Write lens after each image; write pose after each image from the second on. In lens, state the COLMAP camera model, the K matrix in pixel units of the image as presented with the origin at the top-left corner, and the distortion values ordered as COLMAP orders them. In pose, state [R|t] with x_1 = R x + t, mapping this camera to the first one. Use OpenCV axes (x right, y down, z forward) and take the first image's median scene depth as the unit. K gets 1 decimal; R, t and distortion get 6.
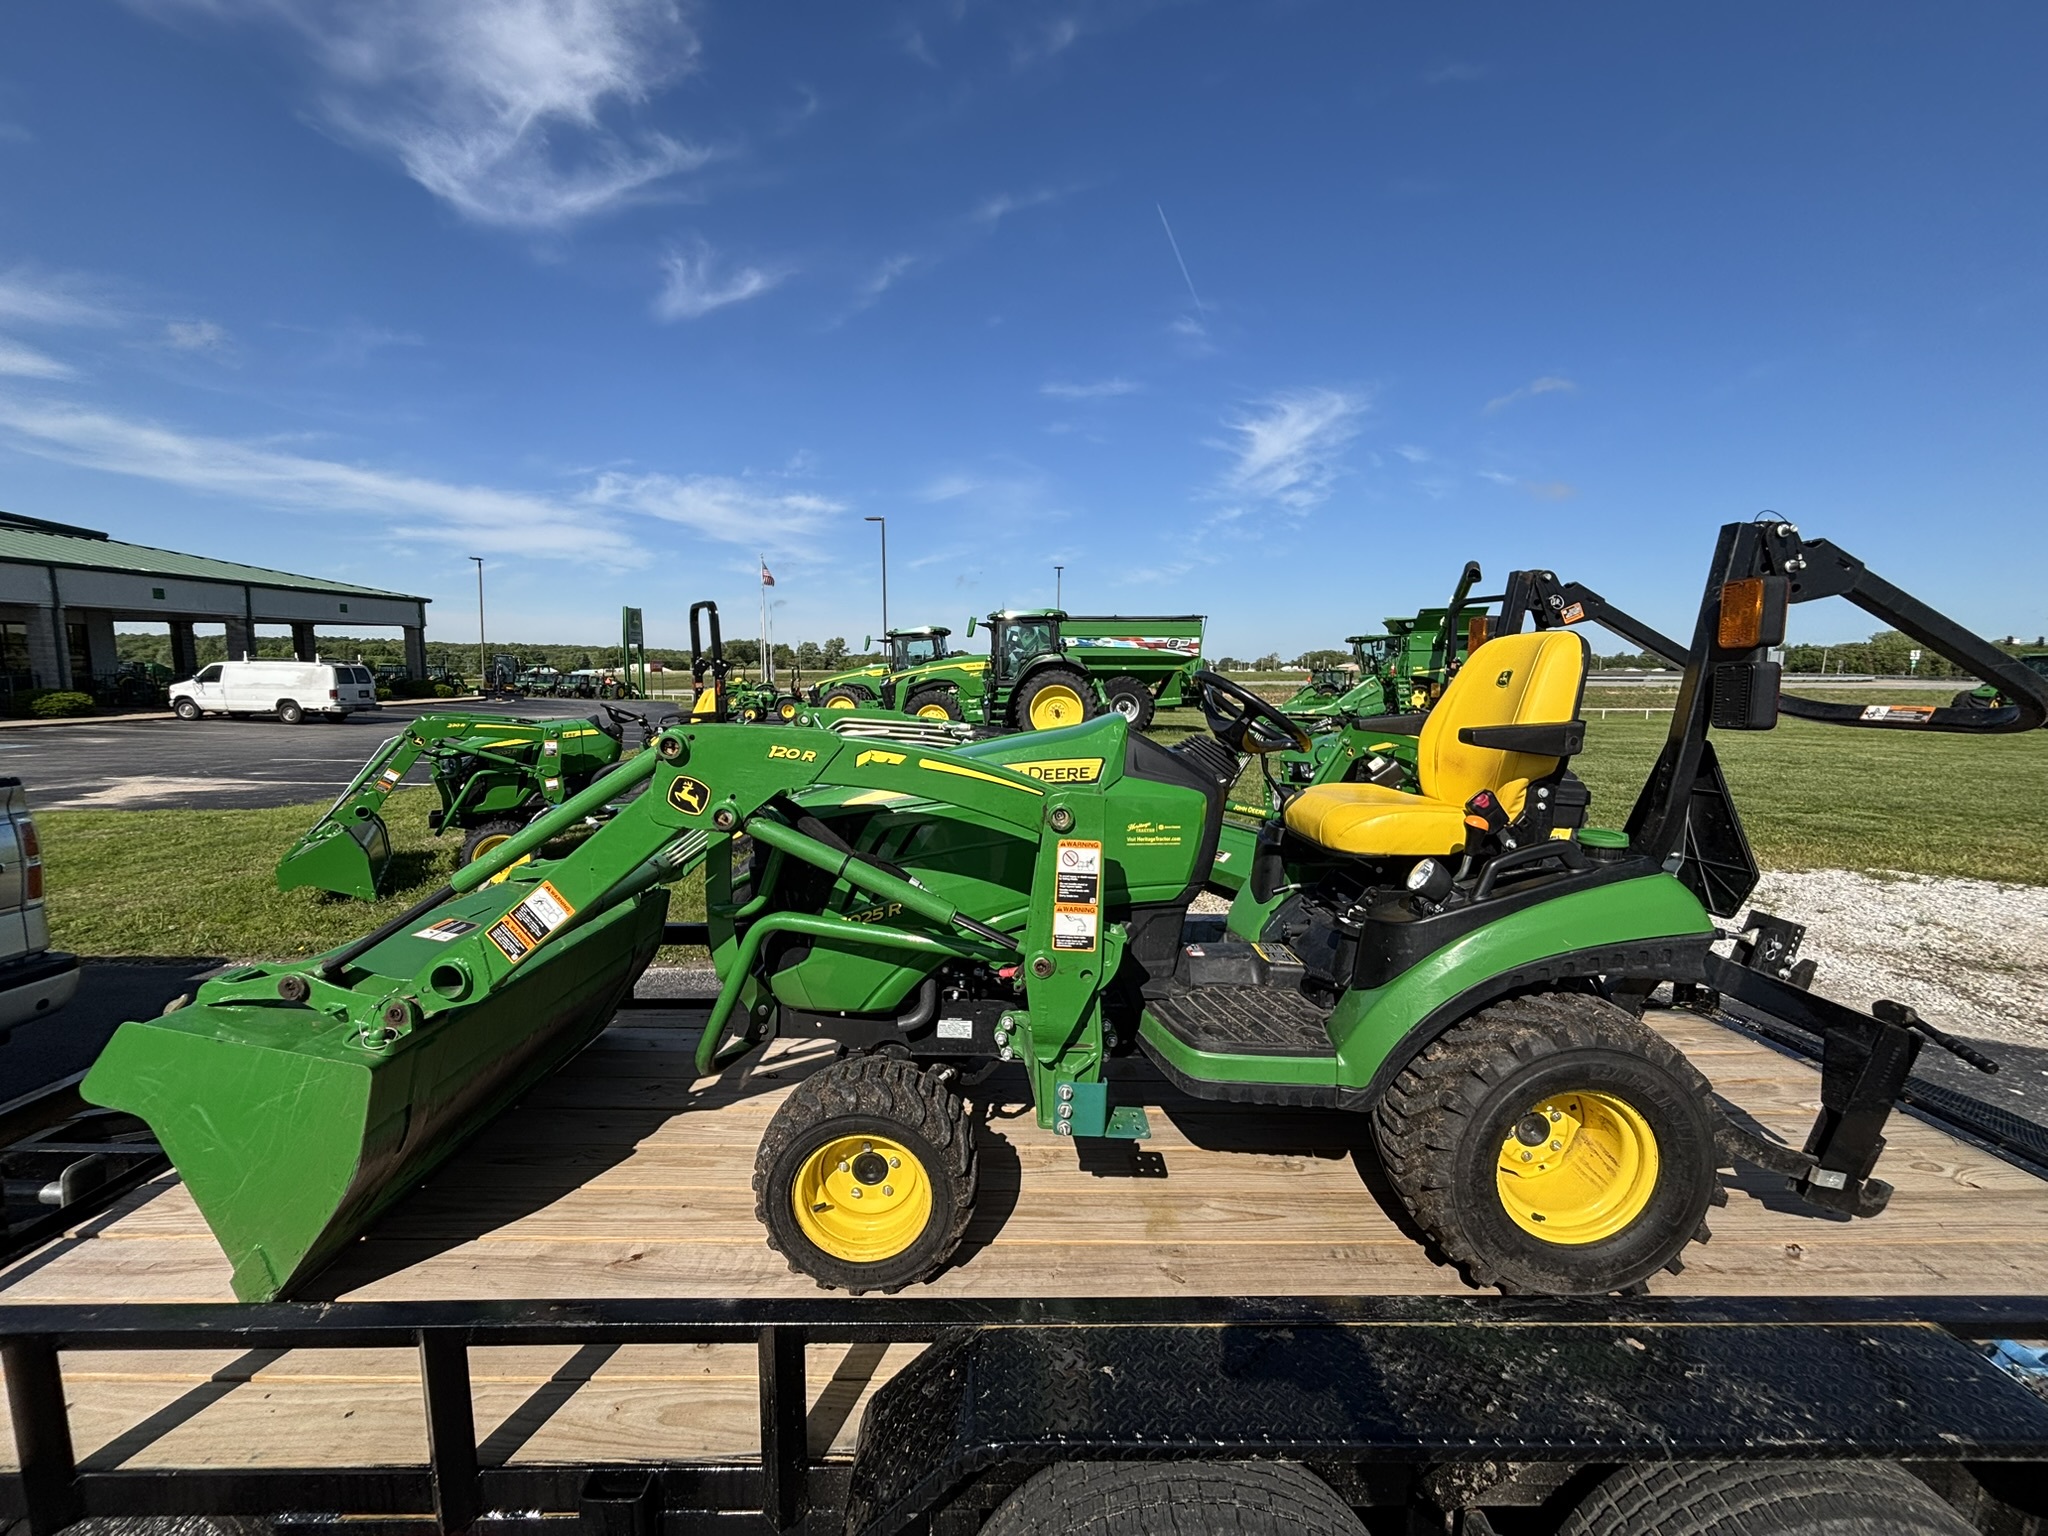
lens RADIAL K [[820.4, 0, 1022.3], [0, 820.4, 768.0], [0, 0, 1]] dist [0.000624, -0.000516]
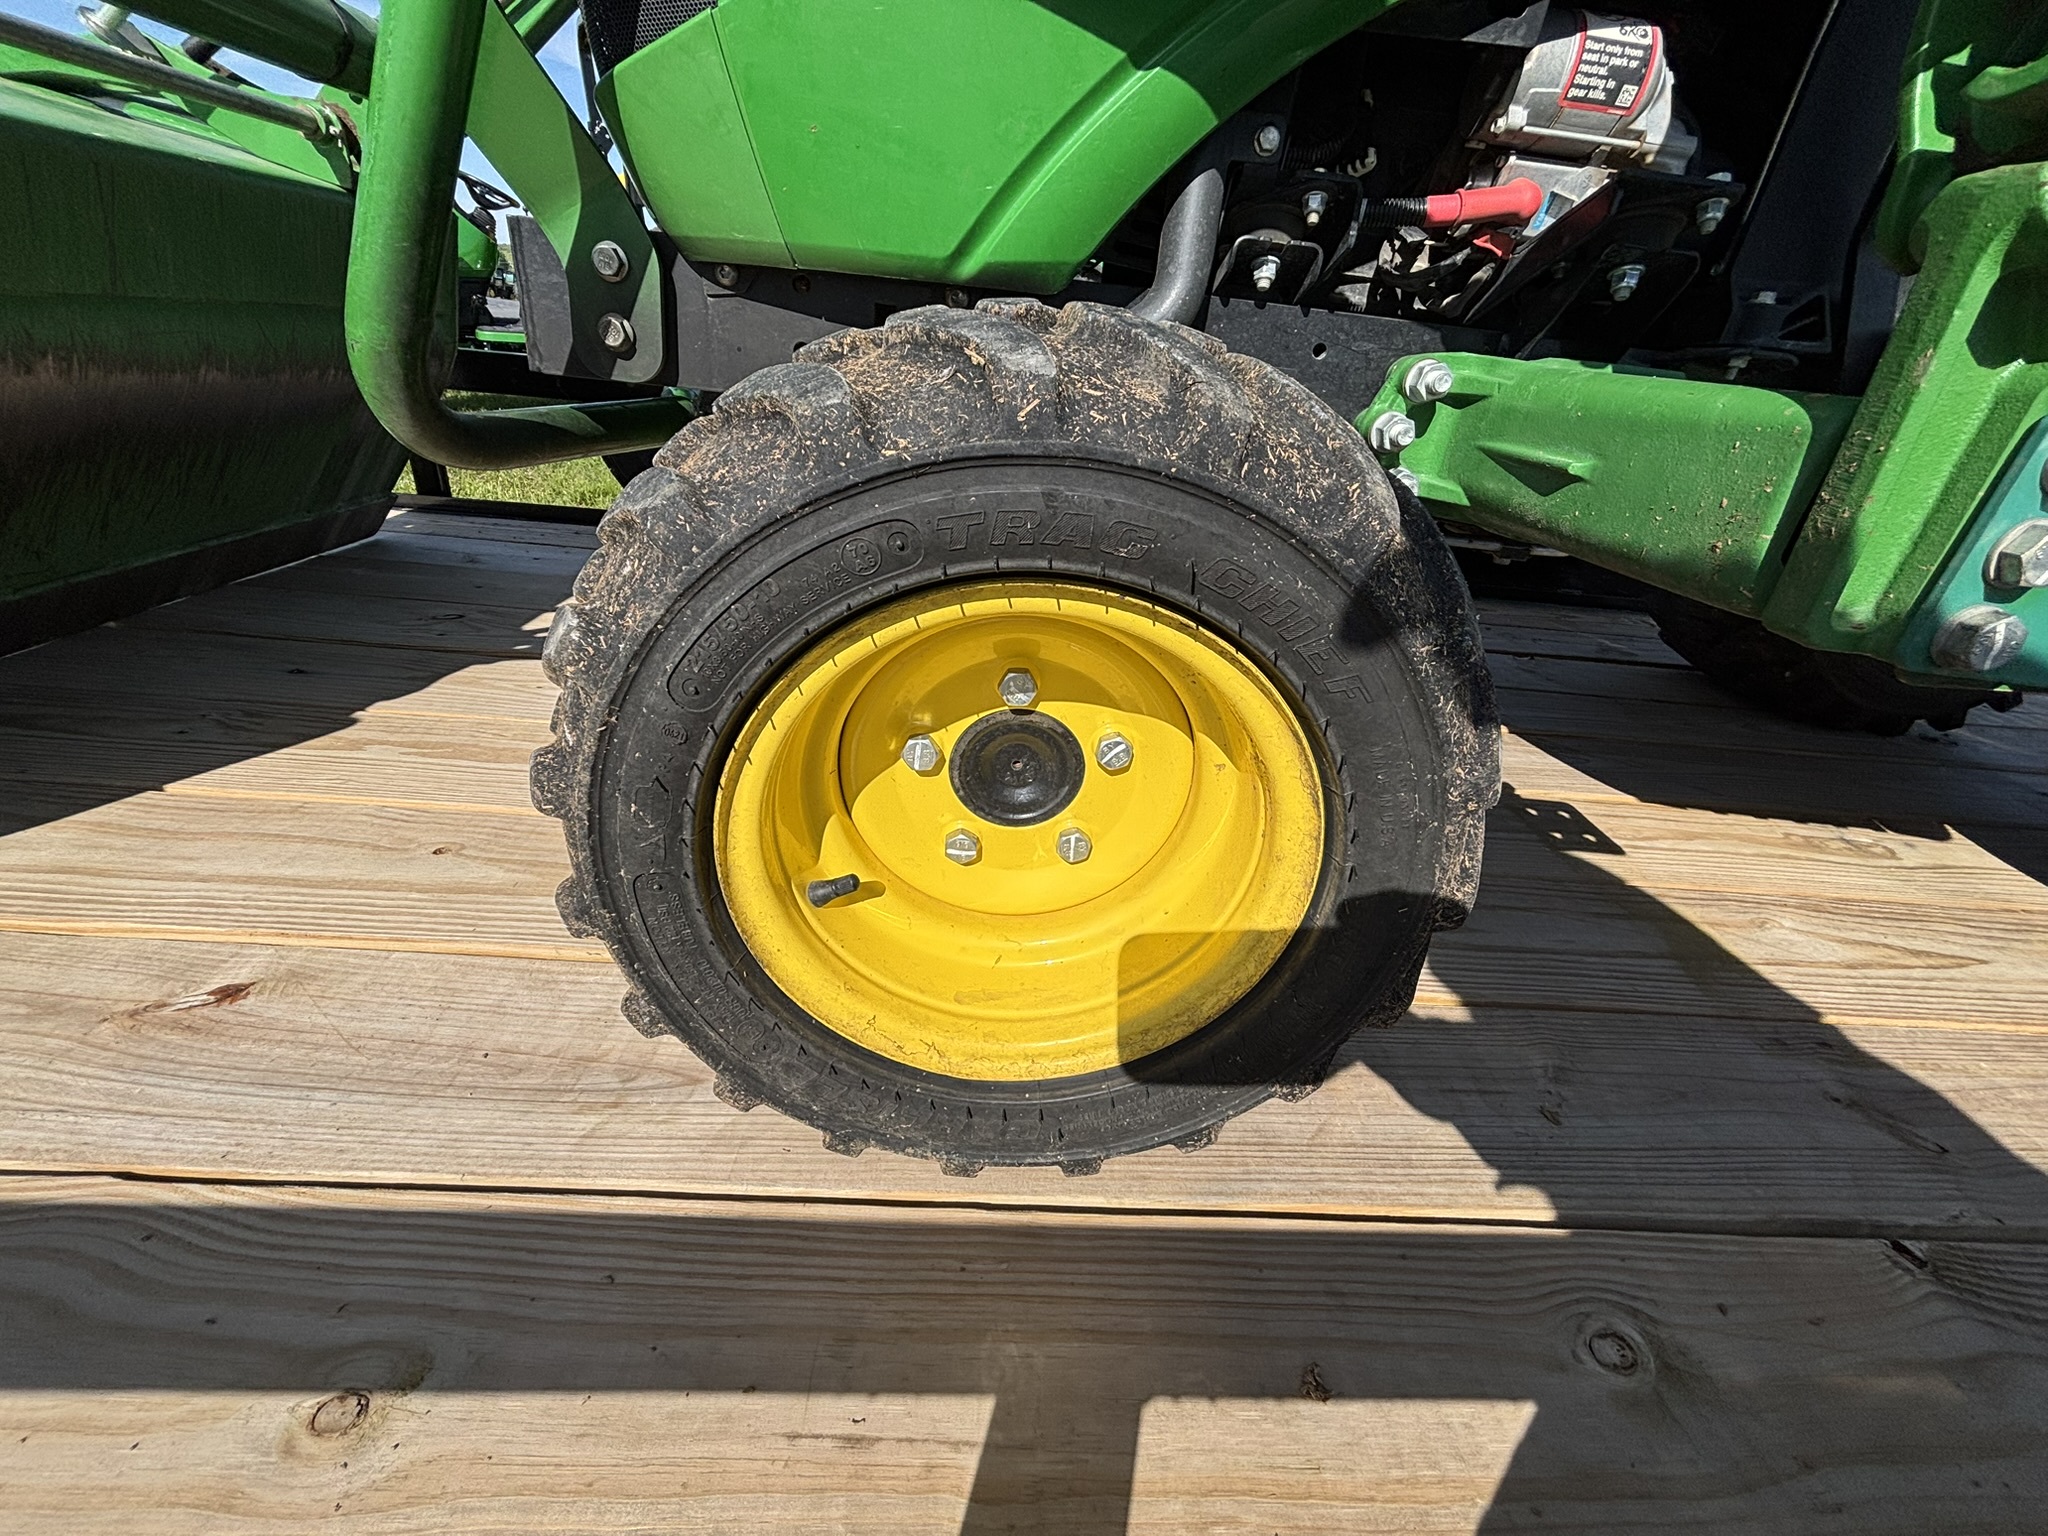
lens RADIAL K [[820.4, 0, 1025.6], [0, 820.4, 763.1], [0, 0, 1]] dist [0.000624, -0.000516]
pose [[0.996829, 0.062656, 0.049055, -0.168539], [-0.076161, 0.929843, 0.359988, 0.334393], [-0.023058, -0.362583, 0.931666, 0.645011]]
